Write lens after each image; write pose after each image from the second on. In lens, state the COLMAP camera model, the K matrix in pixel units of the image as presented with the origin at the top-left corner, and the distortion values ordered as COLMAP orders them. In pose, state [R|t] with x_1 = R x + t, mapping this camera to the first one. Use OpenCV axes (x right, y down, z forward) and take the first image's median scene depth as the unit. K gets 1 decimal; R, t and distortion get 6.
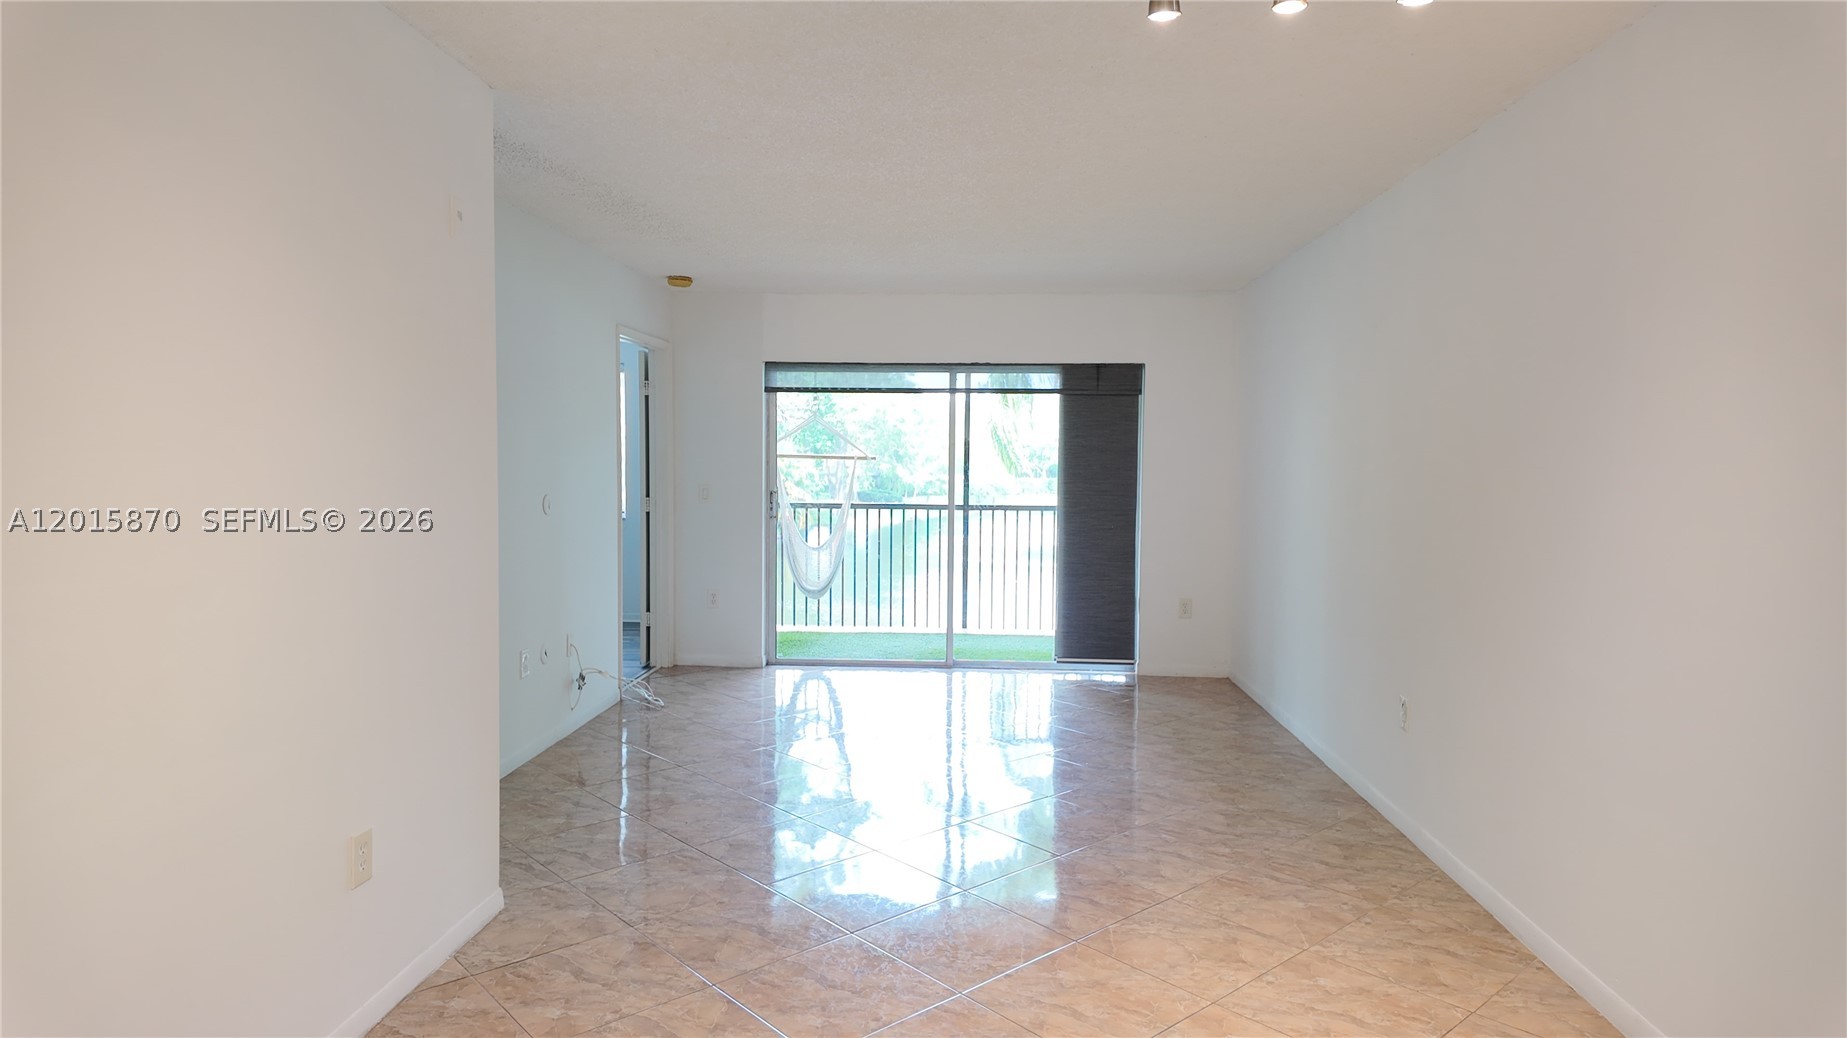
lens RADIAL K [[1082.0, 0, 937.3], [0, 1082.0, 514.2], [0, 0, 1]] dist [0.049504, -0.046873]
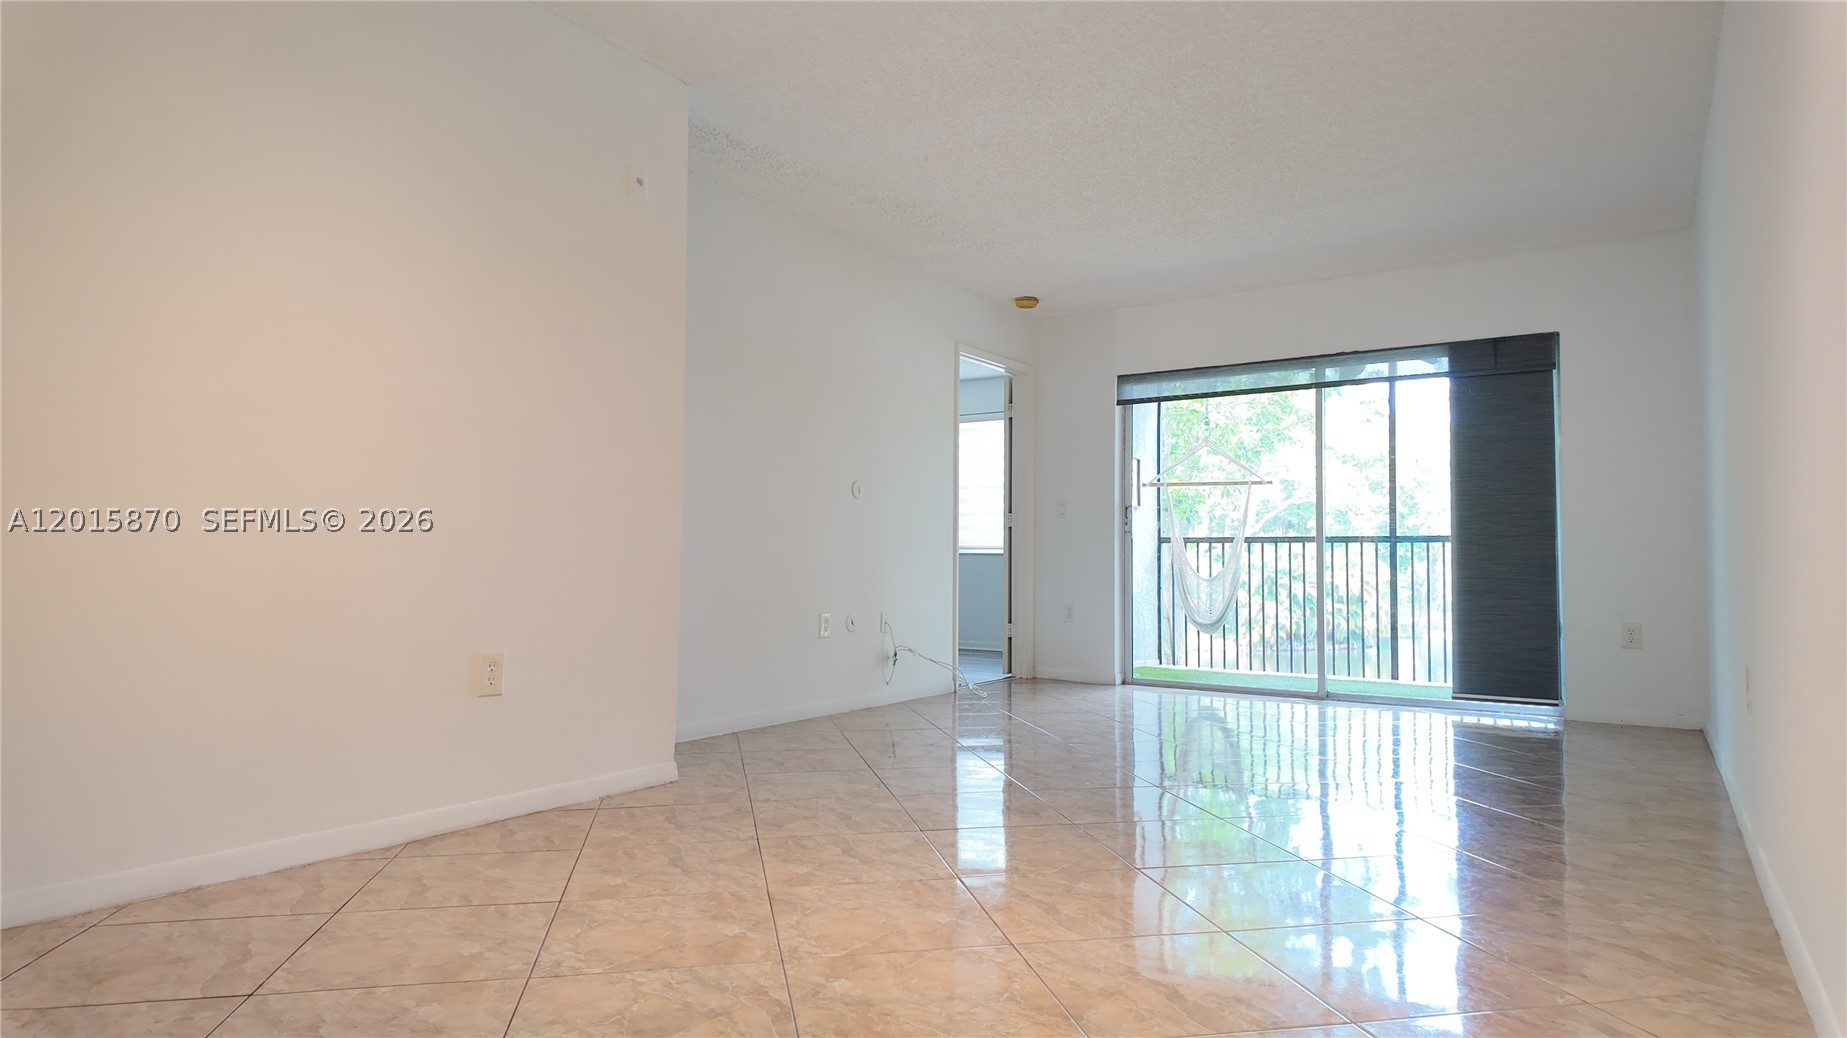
lens RADIAL K [[1082.0, 0, 928.5], [0, 1082.0, 515.4], [0, 0, 1]] dist [0.049504, -0.046873]
pose [[0.863635, -0.026702, -0.503410, 0.189106], [-0.024874, 0.995123, -0.095457, 0.087744], [0.503504, 0.094962, 0.858759, 0.065892]]
